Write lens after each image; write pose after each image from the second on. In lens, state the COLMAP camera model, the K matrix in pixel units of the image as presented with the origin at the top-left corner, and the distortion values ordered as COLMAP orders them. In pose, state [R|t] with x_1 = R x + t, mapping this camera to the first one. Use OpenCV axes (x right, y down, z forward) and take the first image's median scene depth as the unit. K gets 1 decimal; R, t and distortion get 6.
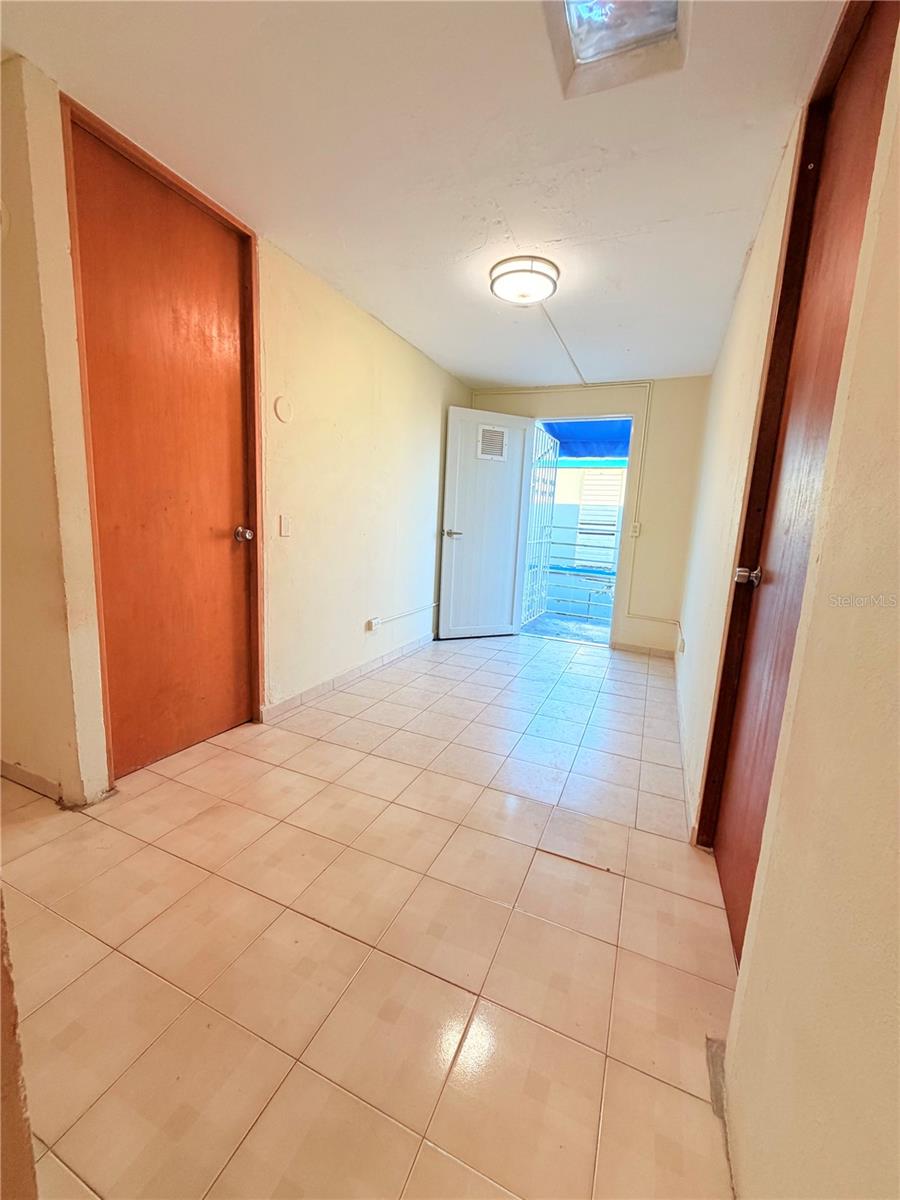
lens RADIAL K [[478.5, 0, 451.9], [0, 478.5, 595.0], [0, 0, 1]] dist [0.000734, -0.000188]
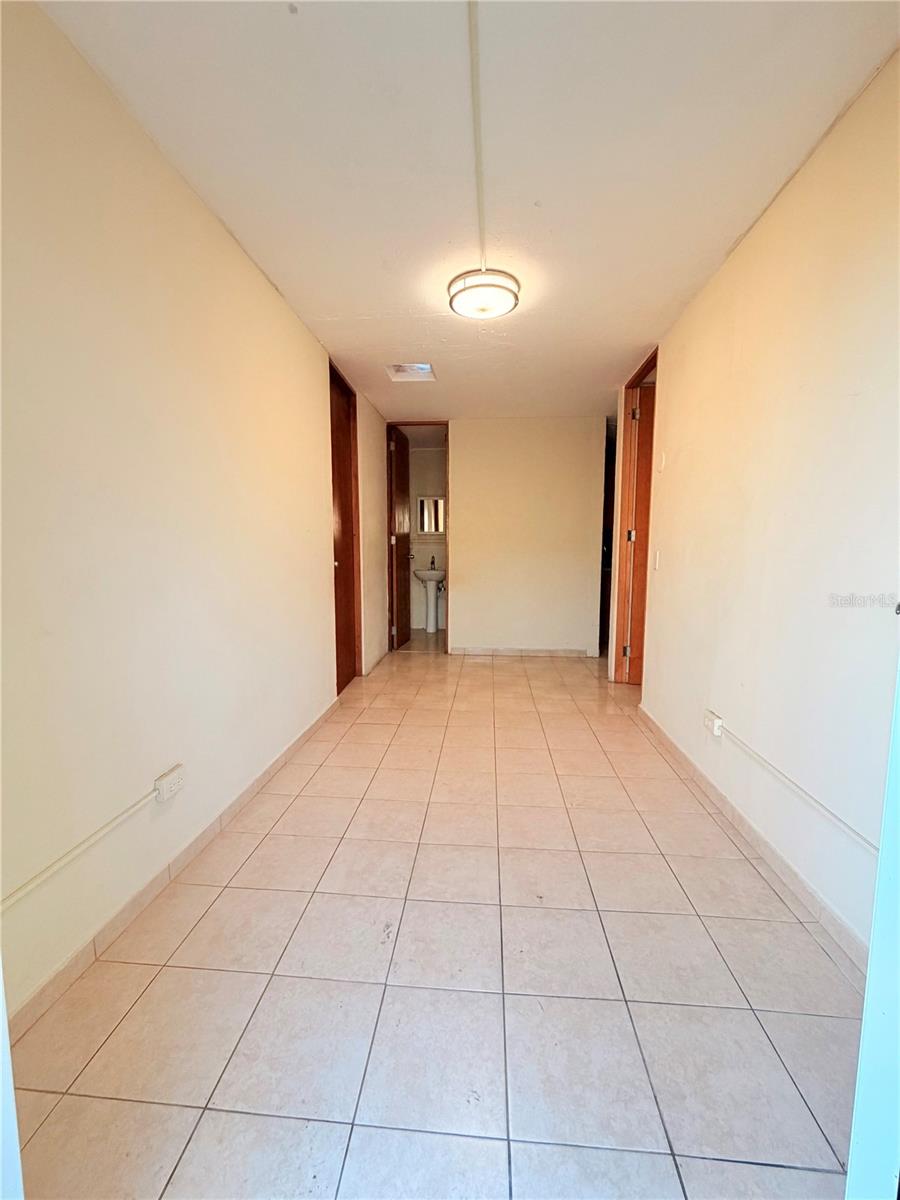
lens RADIAL K [[478.5, 0, 451.9], [0, 478.5, 595.0], [0, 0, 1]] dist [0.000734, -0.000188]
pose [[-0.946197, -0.019634, -0.322996, 0.413249], [-0.102321, 0.965097, 0.241077, -0.250894], [0.306989, 0.261156, -0.915181, 1.642304]]
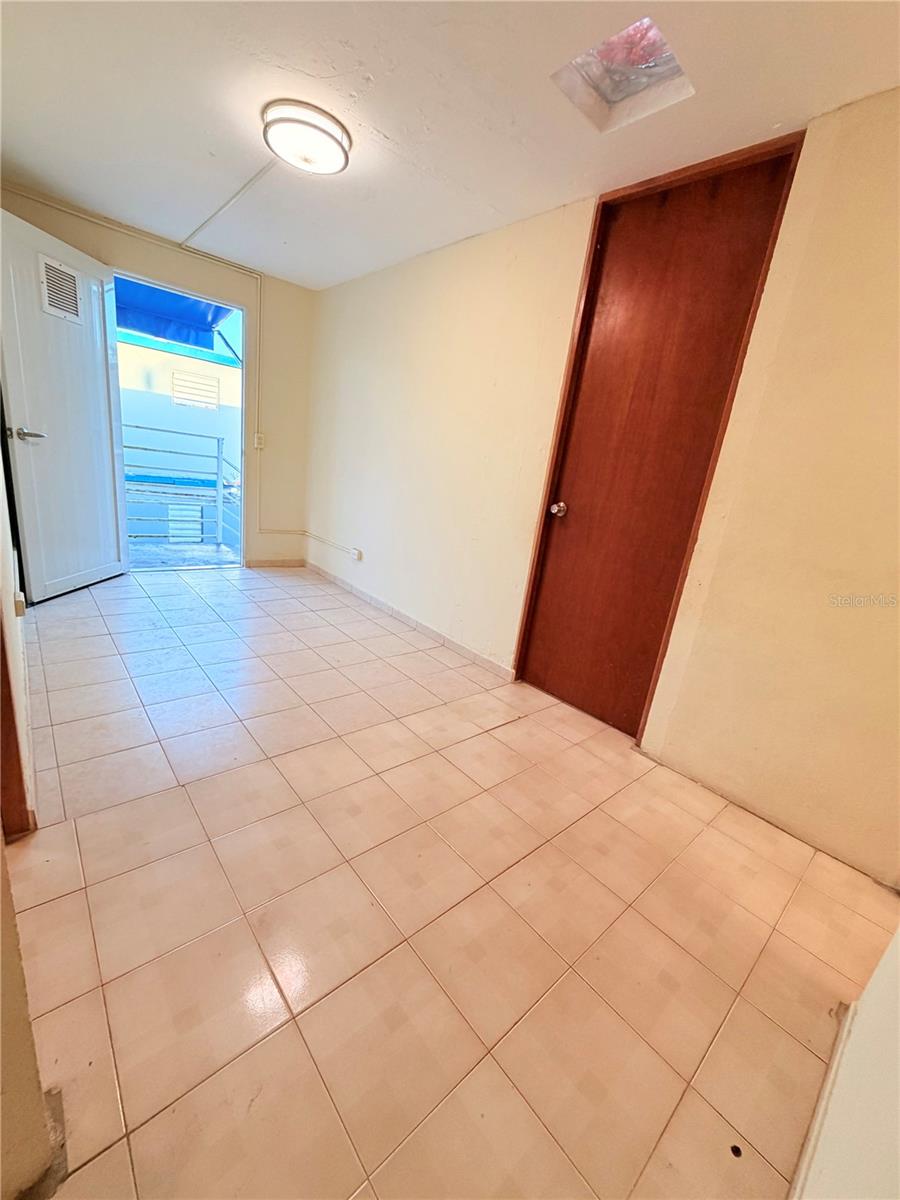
lens RADIAL K [[478.5, 0, 451.9], [0, 478.5, 595.0], [0, 0, 1]] dist [0.000734, -0.000188]
pose [[0.428448, -0.240351, 0.871013, -0.514294], [0.035729, 0.967725, 0.249463, -0.090106], [-0.902860, -0.075761, 0.423207, 0.315963]]
